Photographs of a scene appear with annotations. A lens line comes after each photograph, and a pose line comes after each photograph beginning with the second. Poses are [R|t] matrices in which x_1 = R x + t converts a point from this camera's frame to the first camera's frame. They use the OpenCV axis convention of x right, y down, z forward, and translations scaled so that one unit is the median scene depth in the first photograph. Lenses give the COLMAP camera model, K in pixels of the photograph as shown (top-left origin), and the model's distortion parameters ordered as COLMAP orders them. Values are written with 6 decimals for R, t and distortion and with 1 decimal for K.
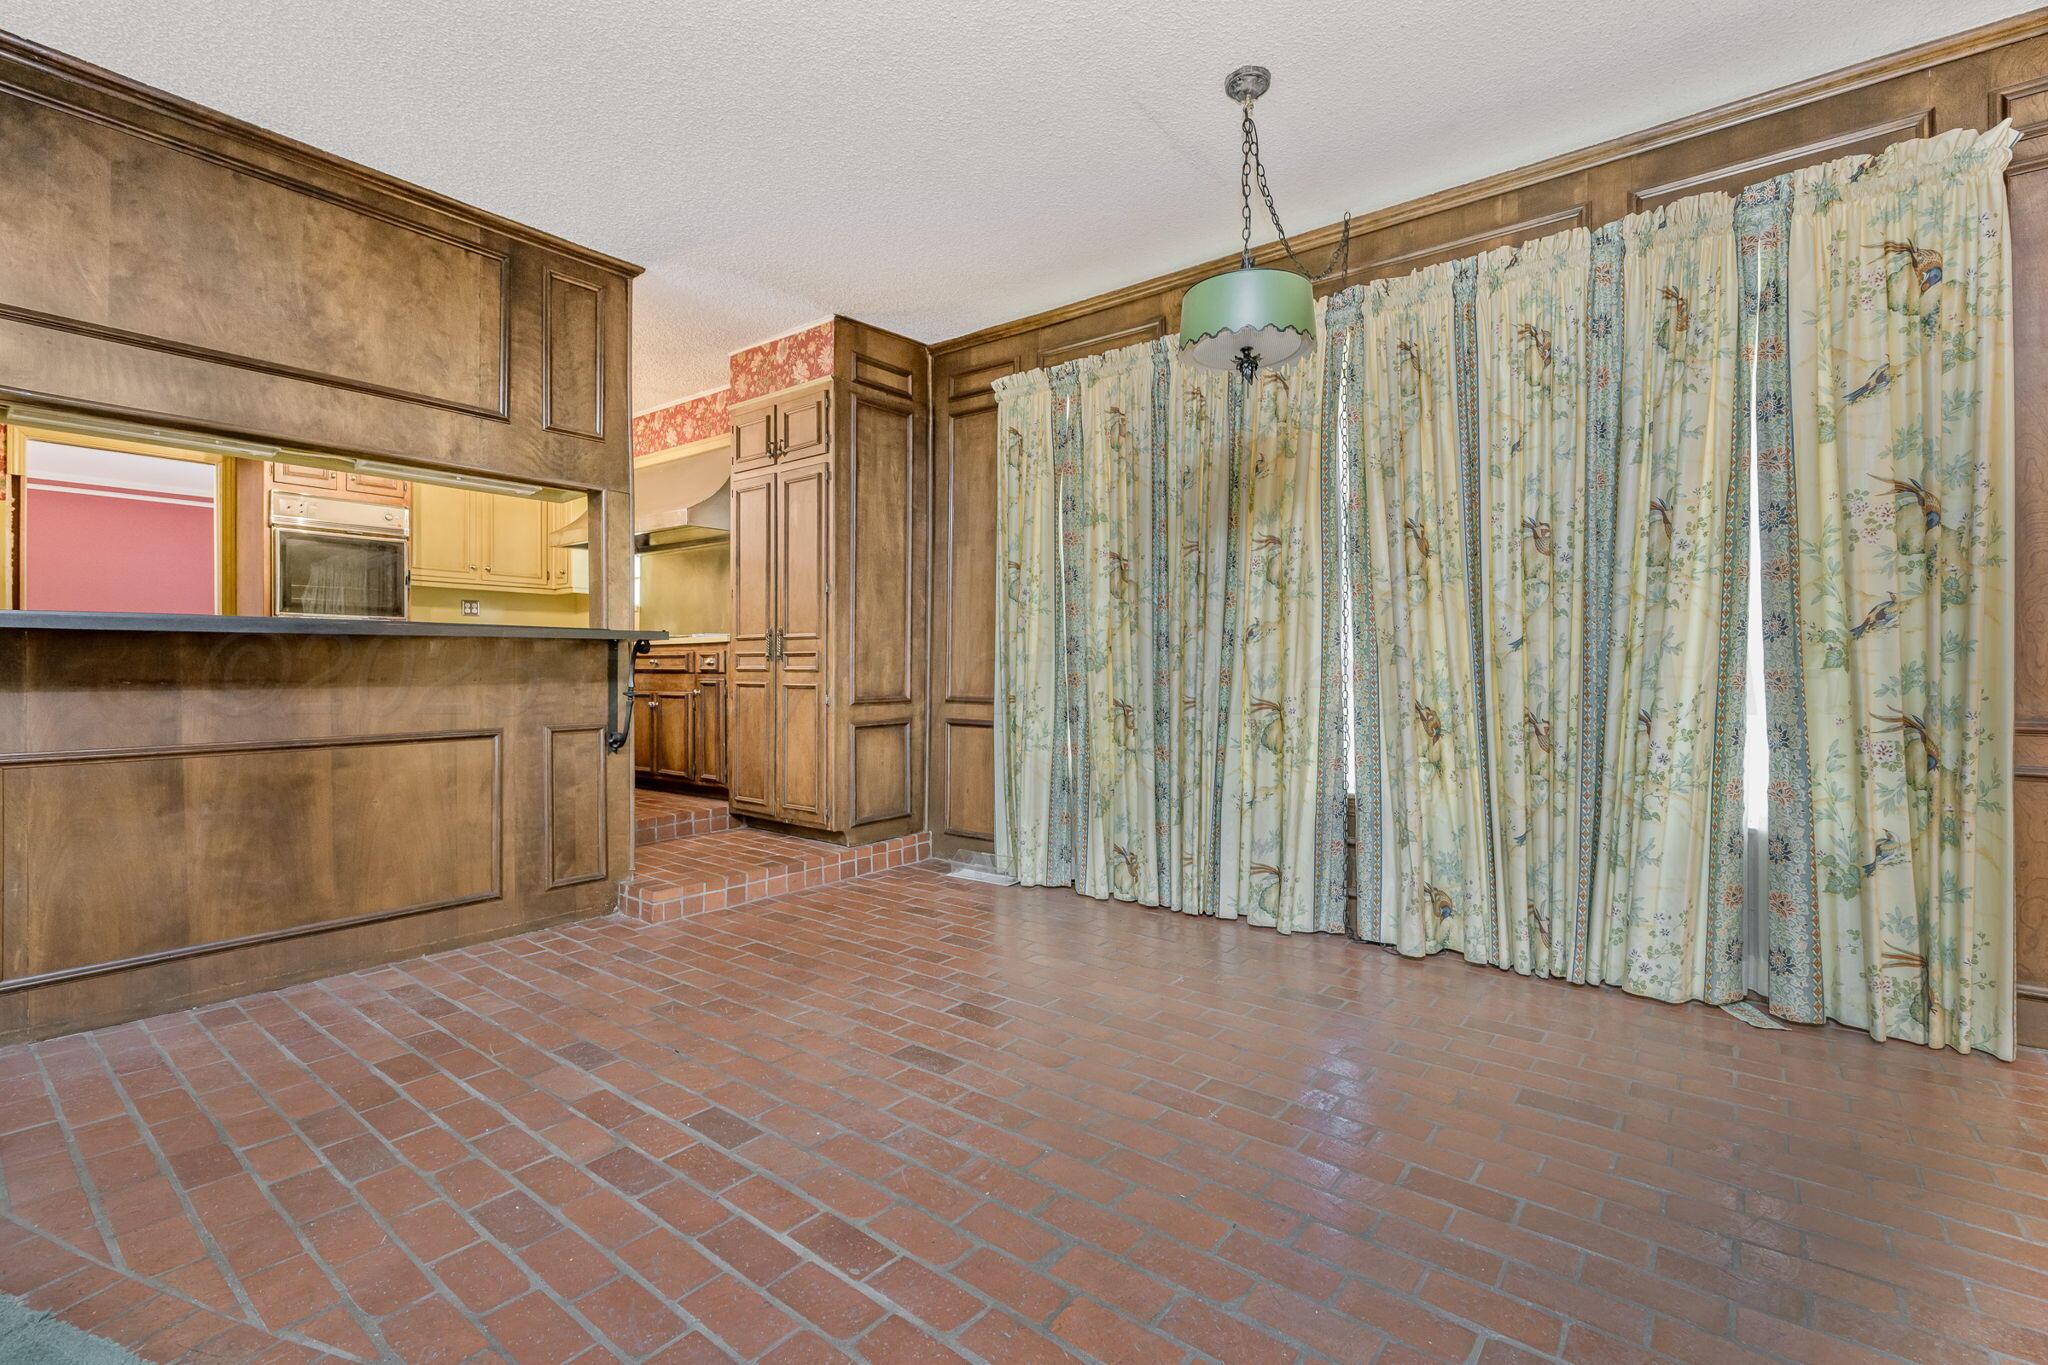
lens RADIAL K [[892.3, 0, 1024.0], [0, 892.3, 682.5], [0, 0, 1]] dist [-0.043045, -0.000061]
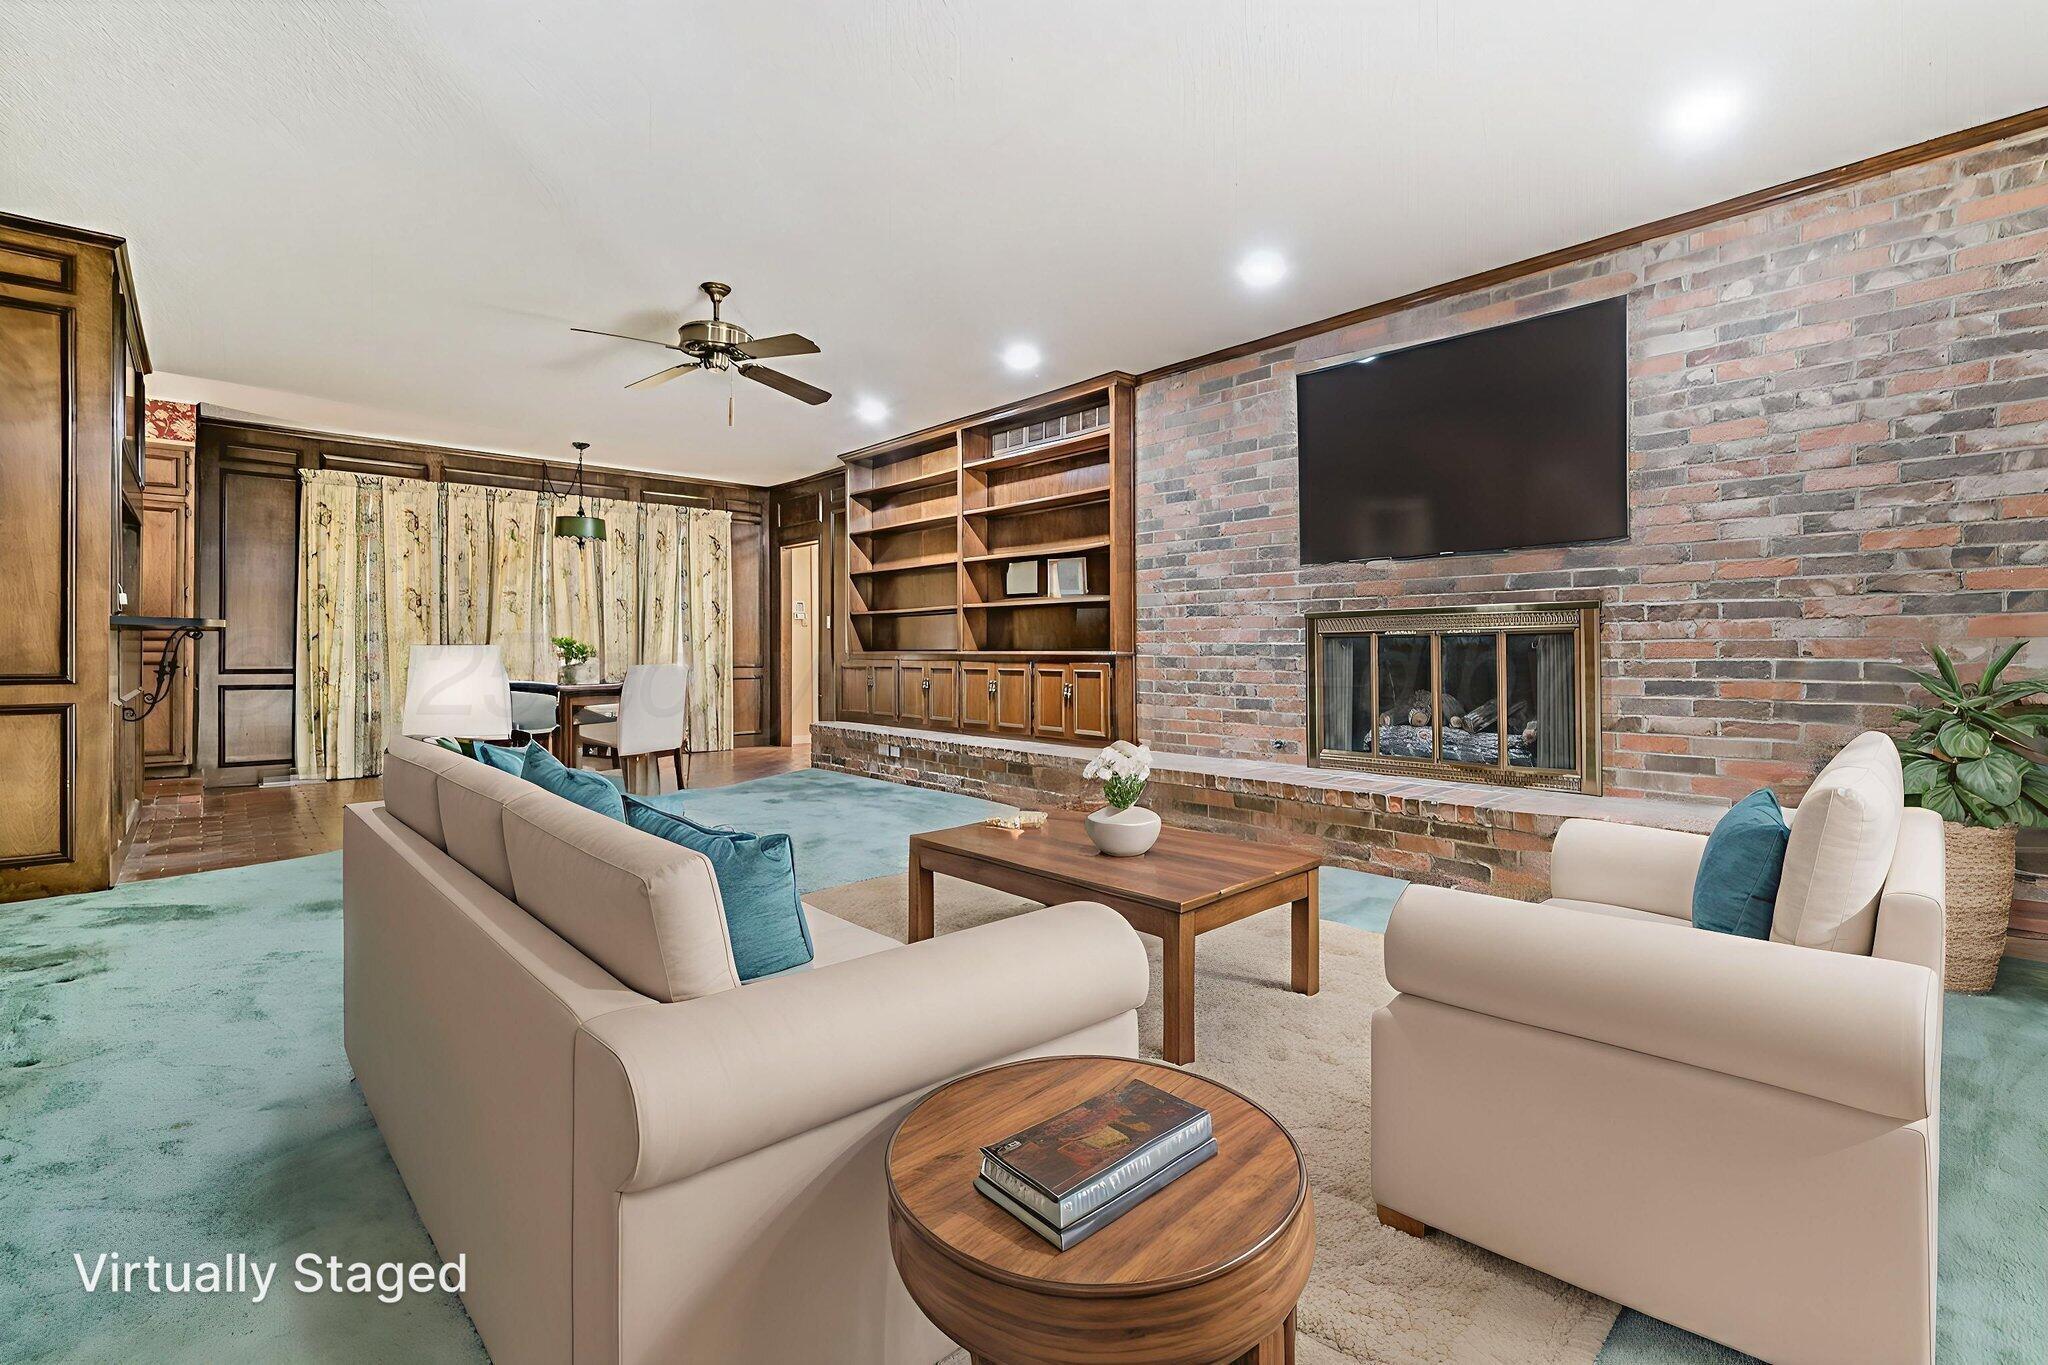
lens RADIAL K [[908.5, 0, 1024.2], [0, 908.5, 640.4], [0, 0, 1]] dist [-0.000086, -0.000016]
pose [[0.176007, 0.004611, 0.984378, -1.548508], [0.009367, 0.999936, -0.006359, -0.011352], [-0.984344, 0.010340, 0.175952, -0.607778]]
